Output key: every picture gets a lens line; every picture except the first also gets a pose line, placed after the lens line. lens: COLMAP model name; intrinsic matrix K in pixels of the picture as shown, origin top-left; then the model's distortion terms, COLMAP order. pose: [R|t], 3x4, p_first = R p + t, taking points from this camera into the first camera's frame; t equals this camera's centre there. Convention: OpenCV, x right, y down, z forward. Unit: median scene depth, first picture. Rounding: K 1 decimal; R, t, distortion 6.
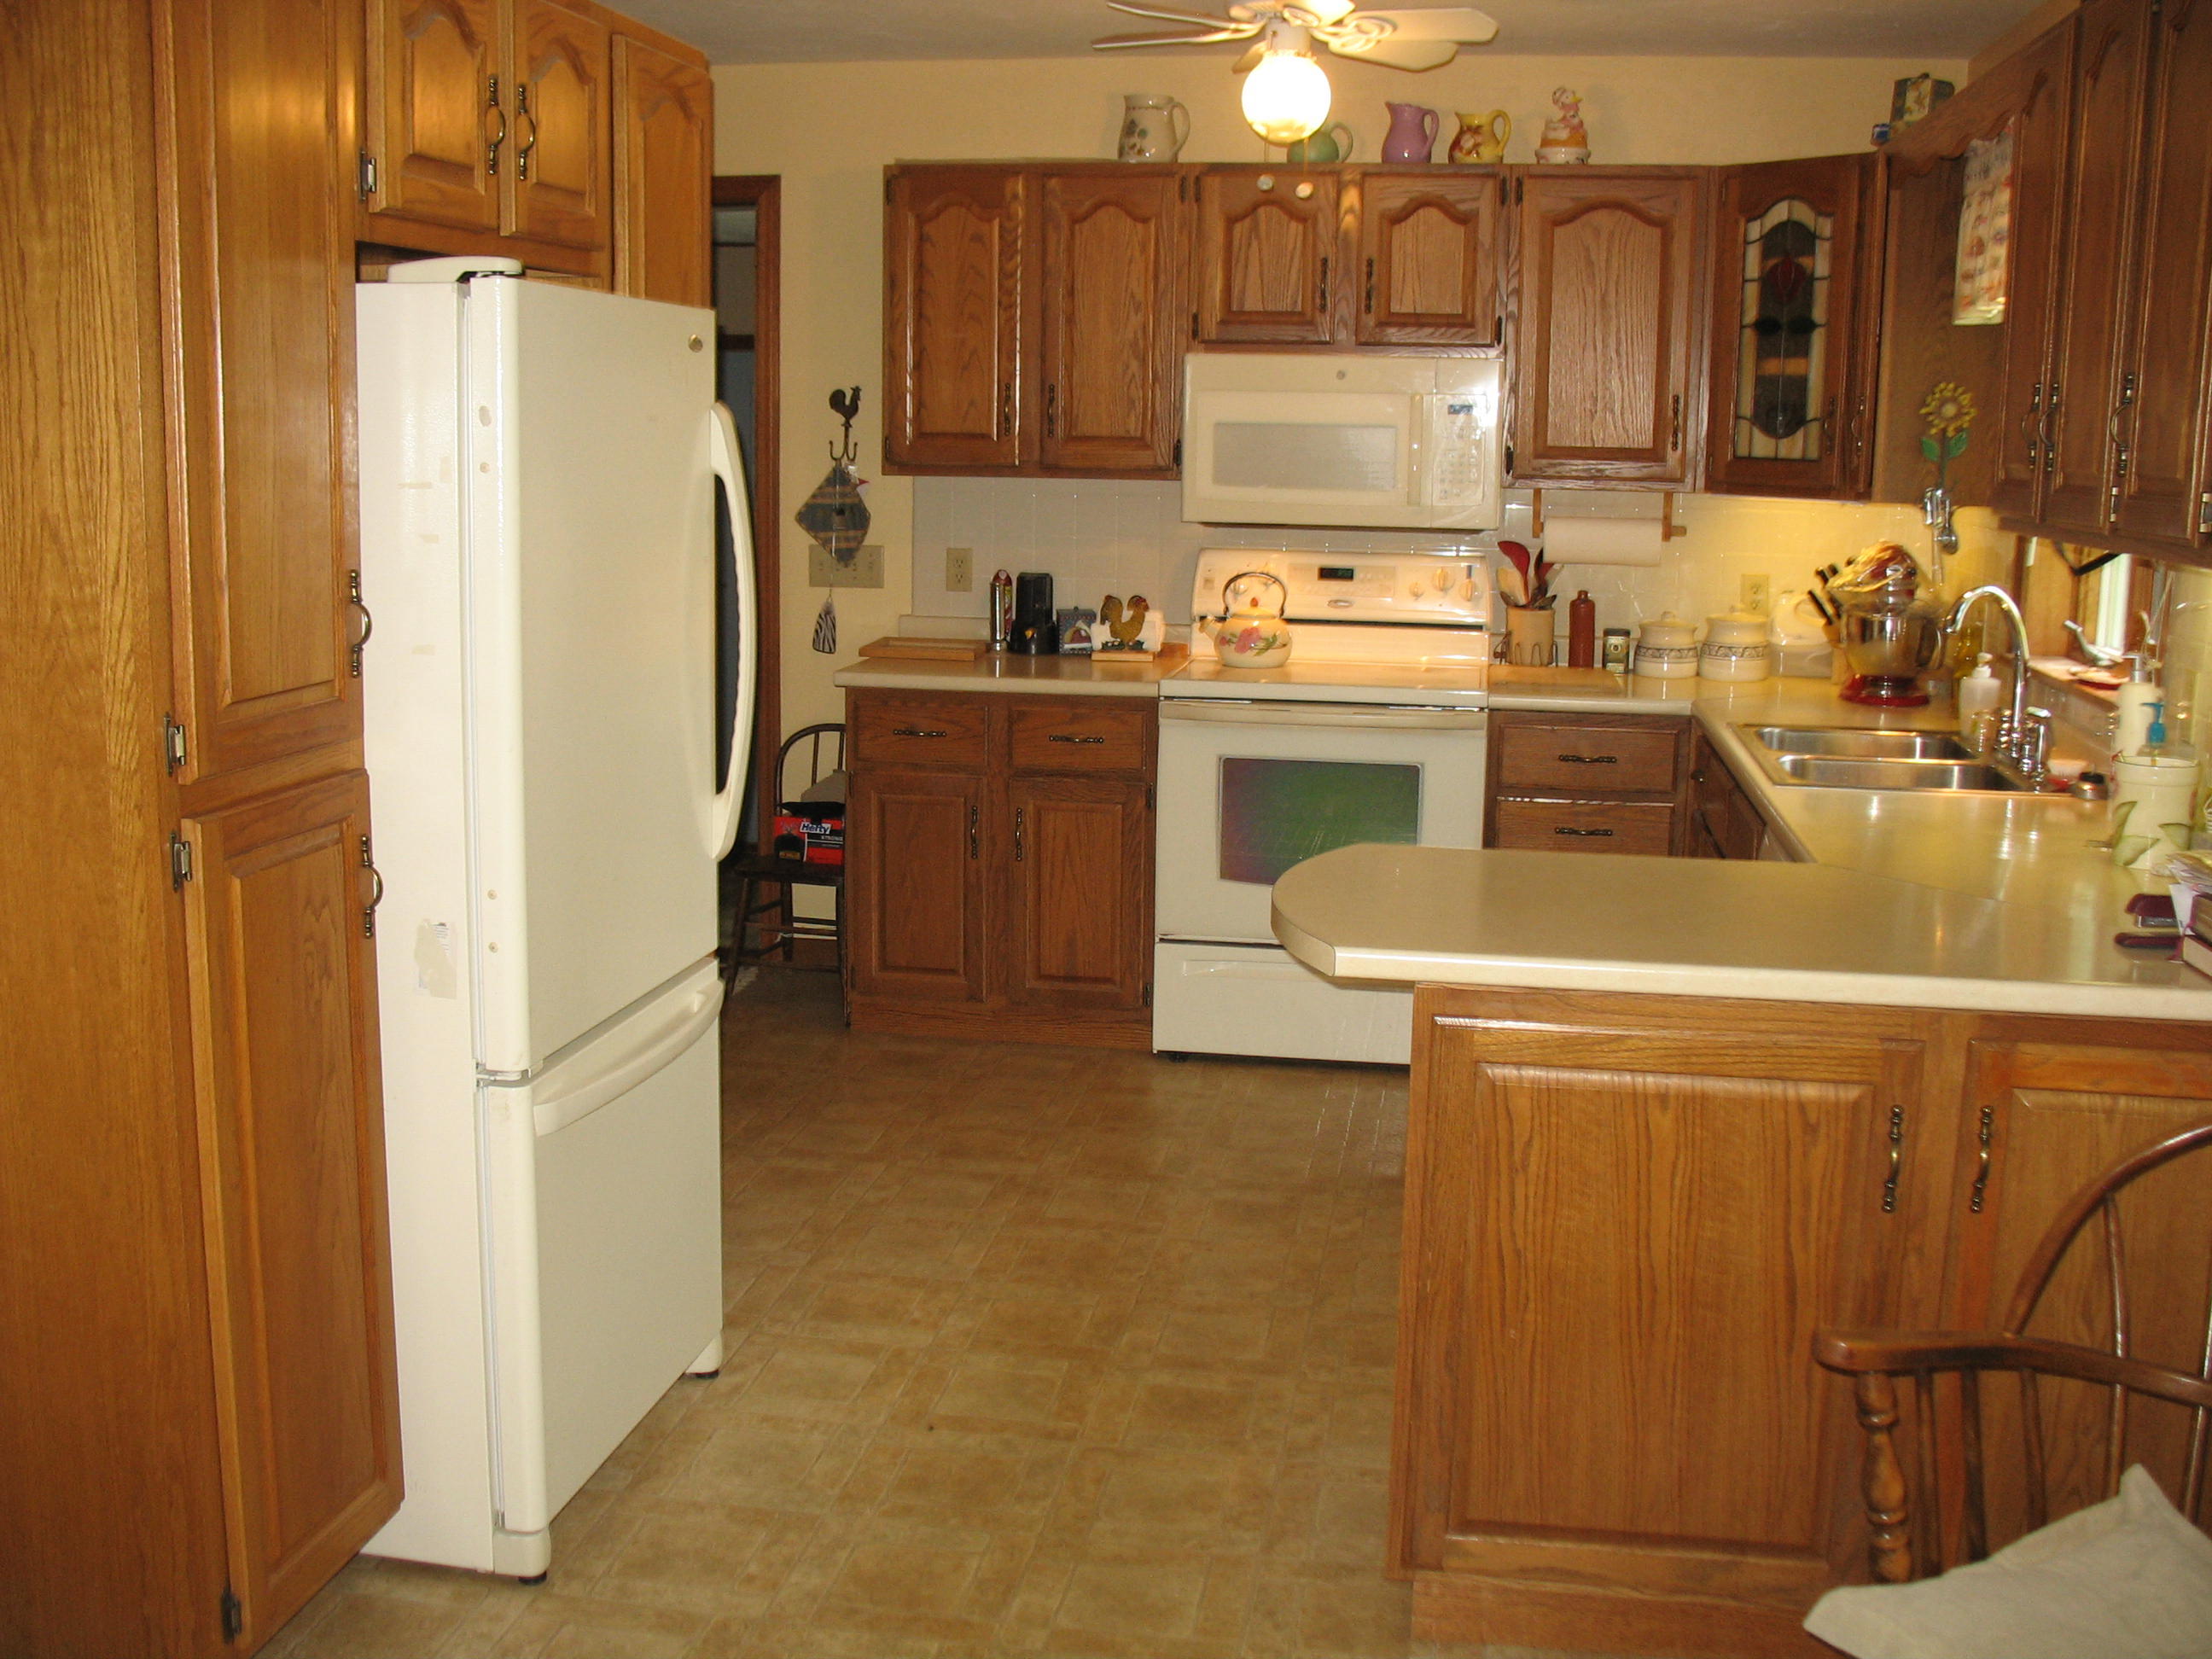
lens RADIAL K [[2294.1, 0, 1061.7], [0, 2294.1, 827.4], [0, 0, 1]] dist [-0.188332, 0.202237]
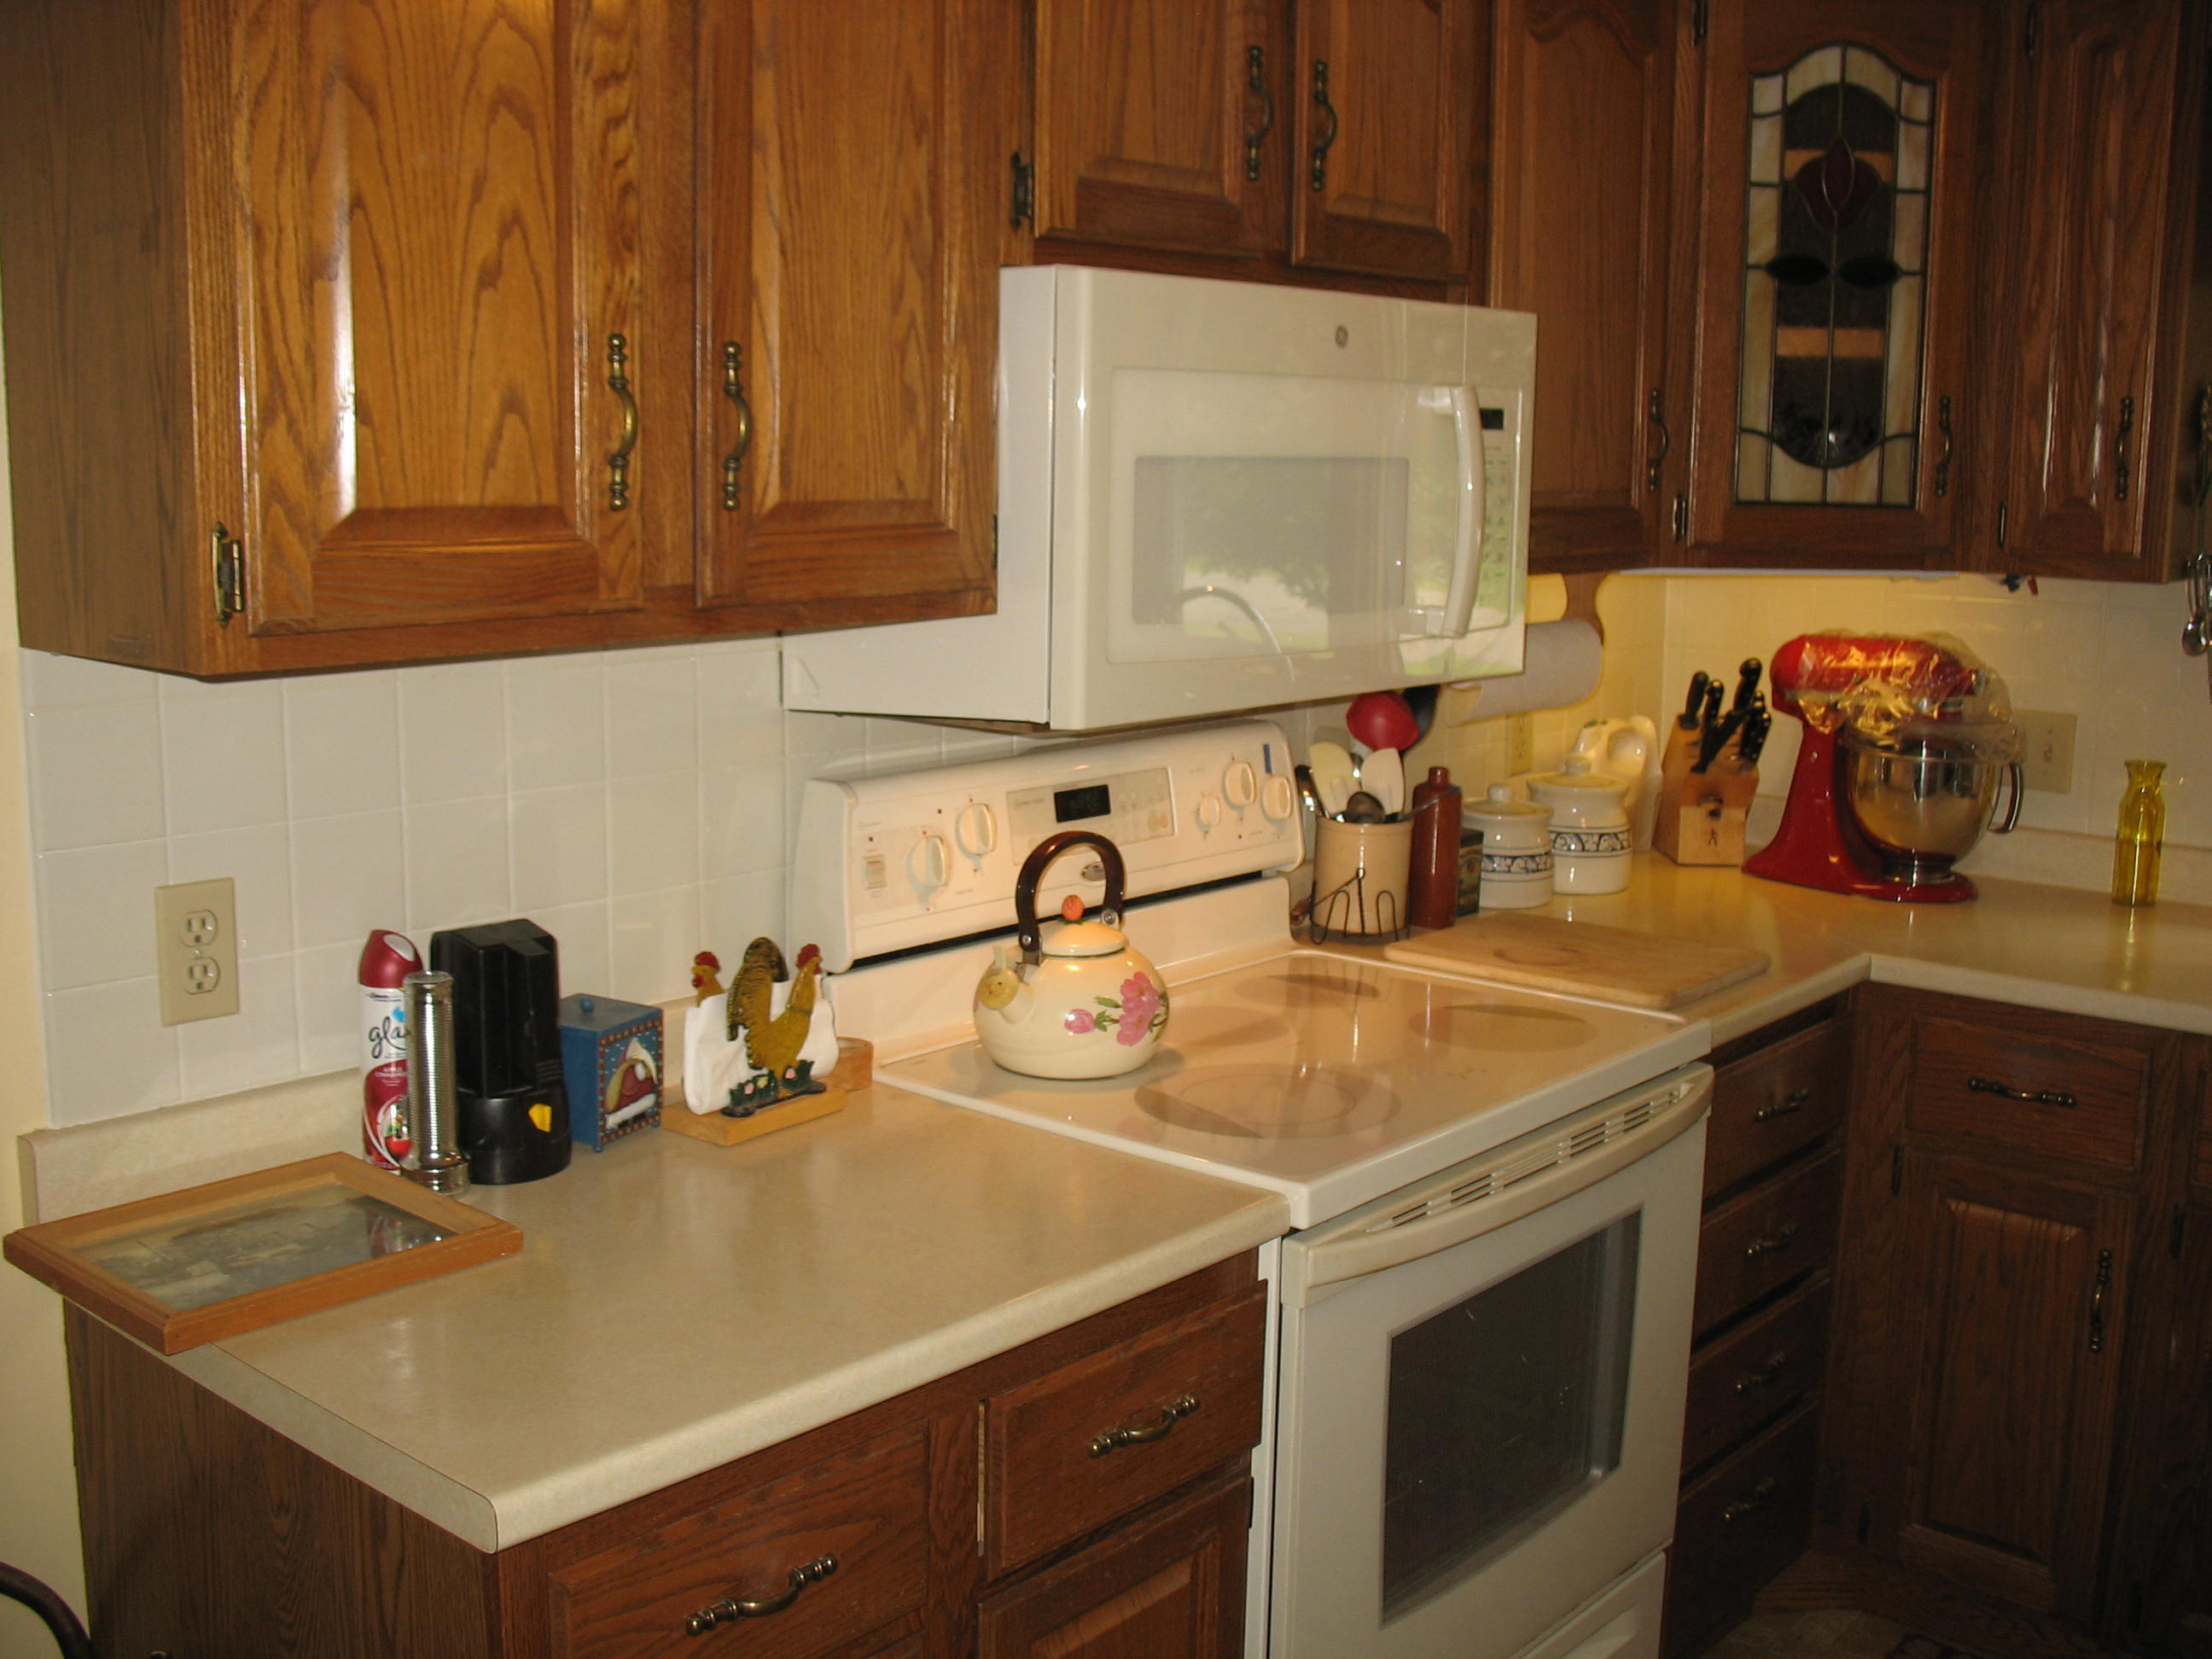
lens RADIAL K [[2294.1, 0, 1061.7], [0, 2294.1, 827.4], [0, 0, 1]] dist [-0.188332, 0.202237]
pose [[0.520610, -0.150211, 0.840477, -0.255748], [0.149879, 0.985194, 0.083237, -0.149301], [-0.840537, 0.082636, 0.535415, 0.808261]]
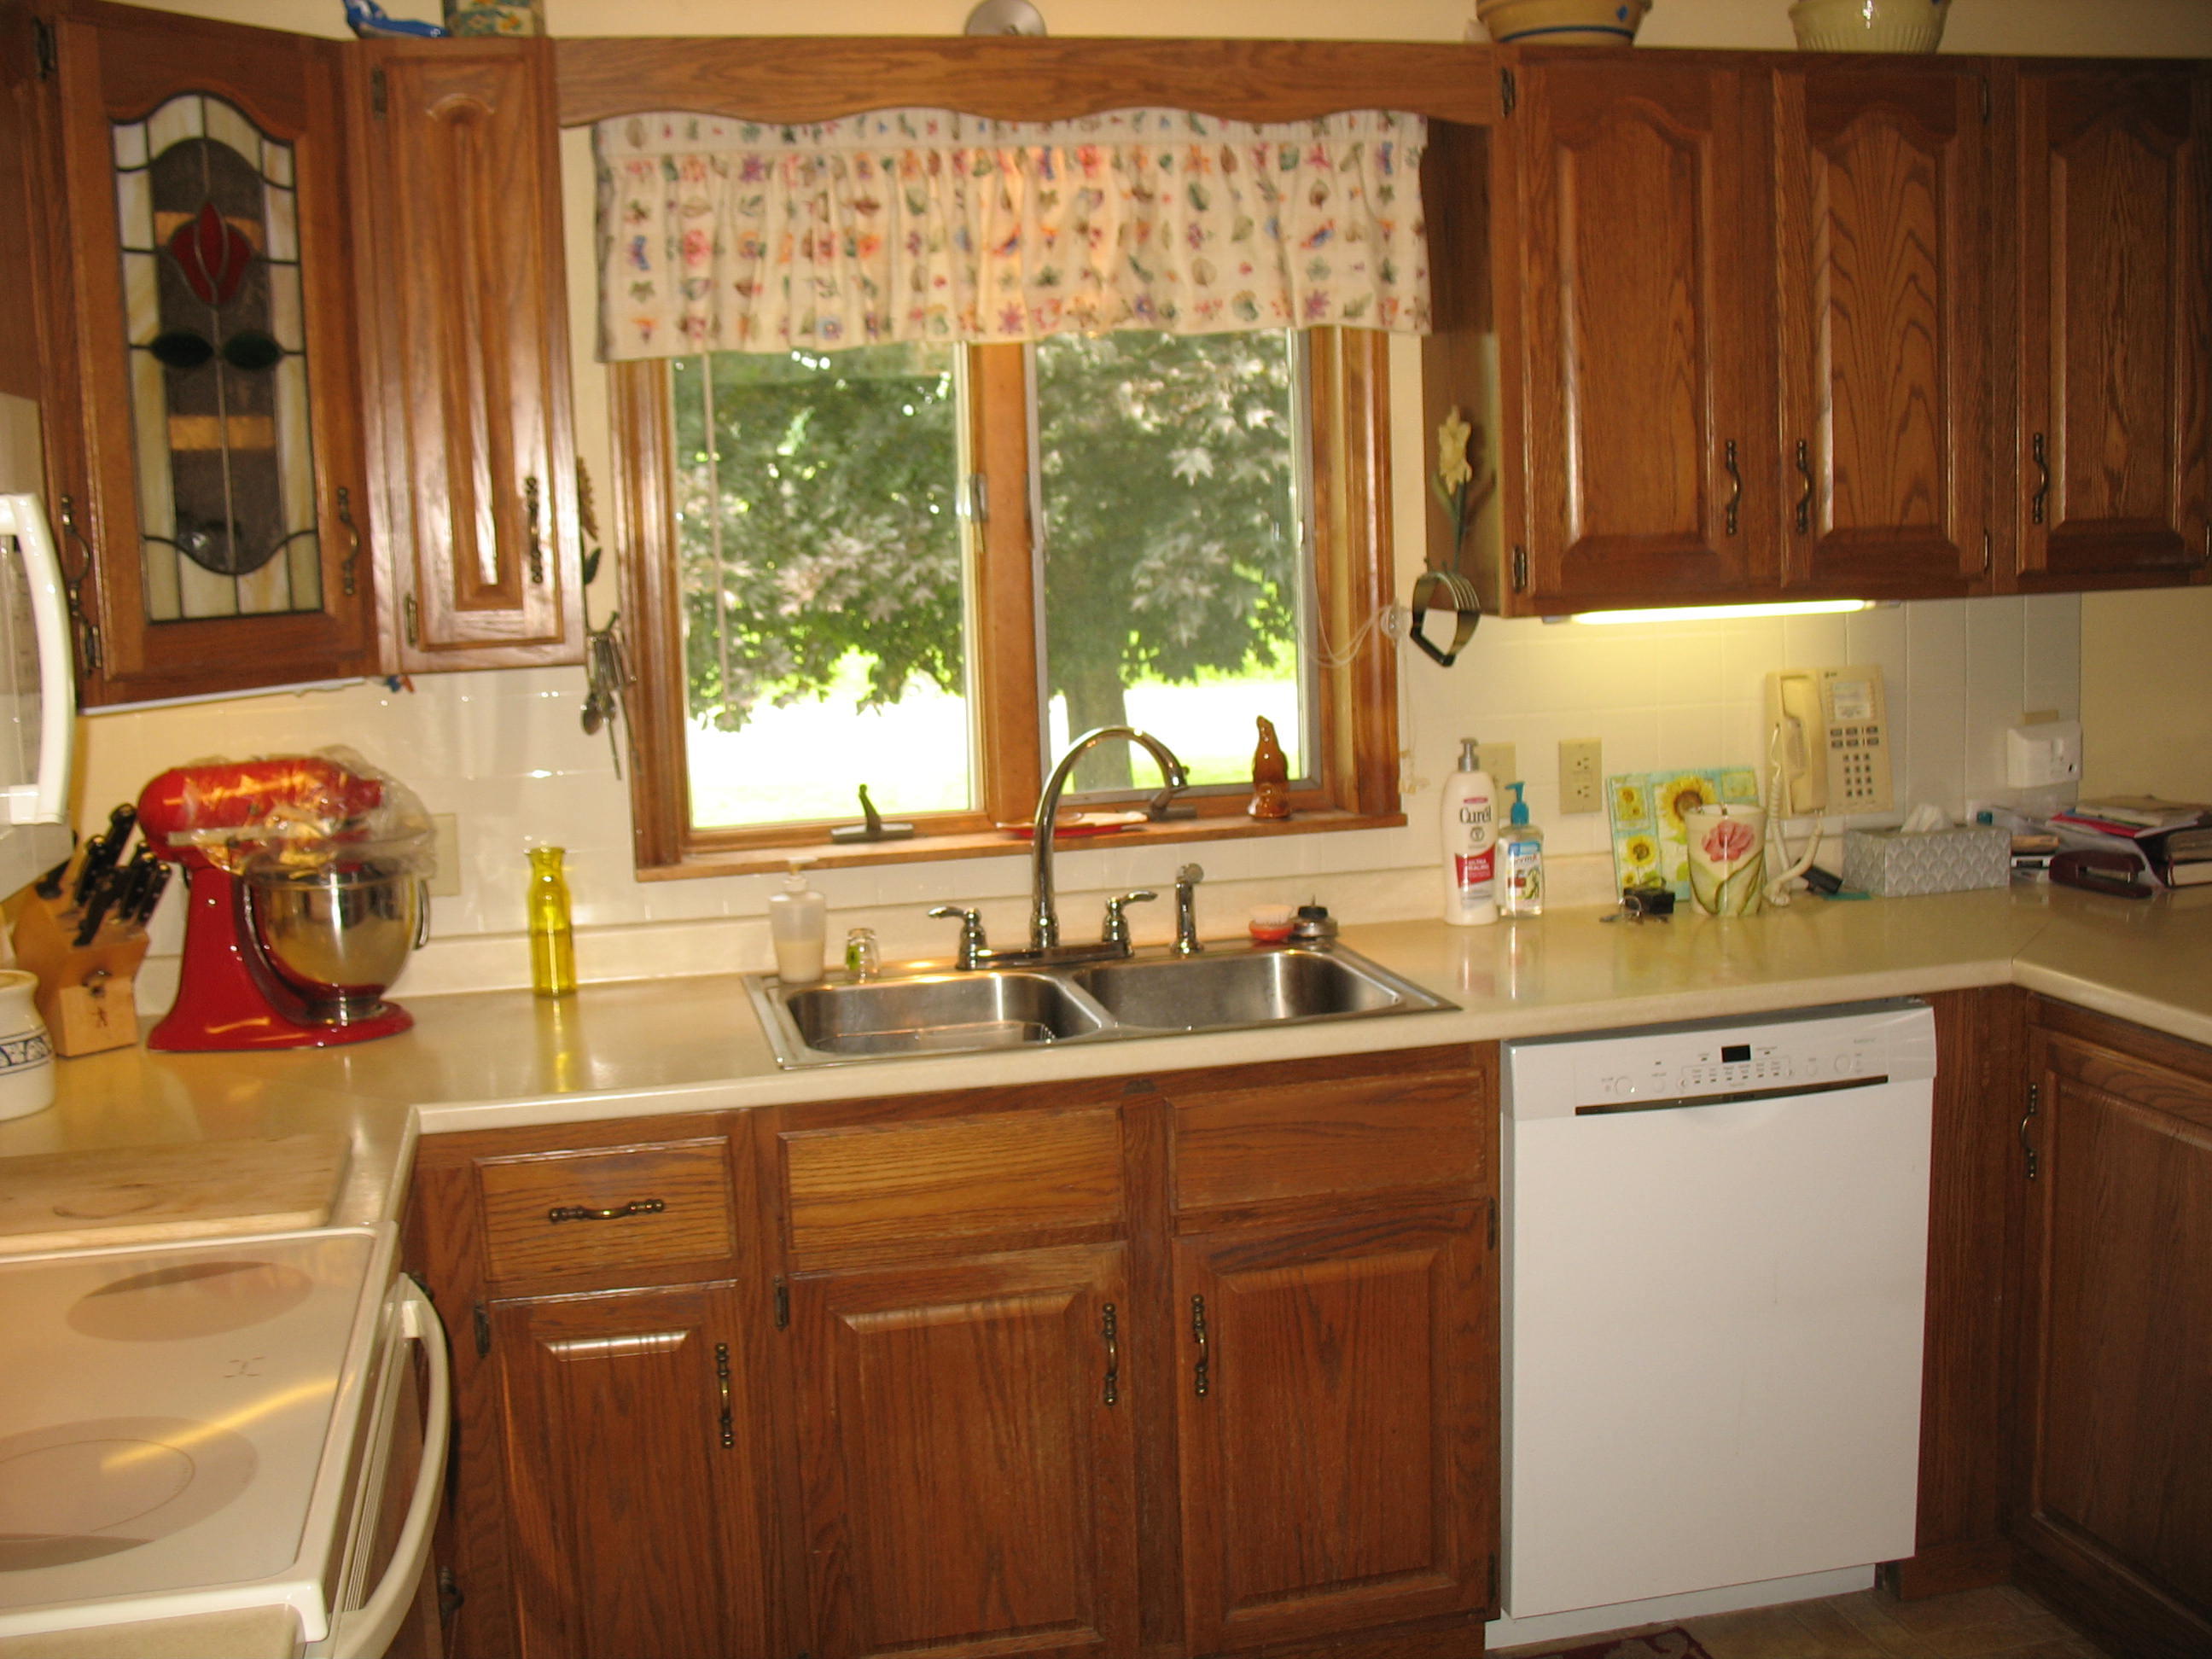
lens RADIAL K [[2294.1, 0, 1061.7], [0, 2294.1, 827.4], [0, 0, 1]] dist [-0.188332, 0.202237]
pose [[-0.385456, -0.120554, 0.914817, -0.200171], [0.197373, 0.957710, 0.209370, -0.175135], [-0.901370, 0.261263, -0.345360, 0.953179]]
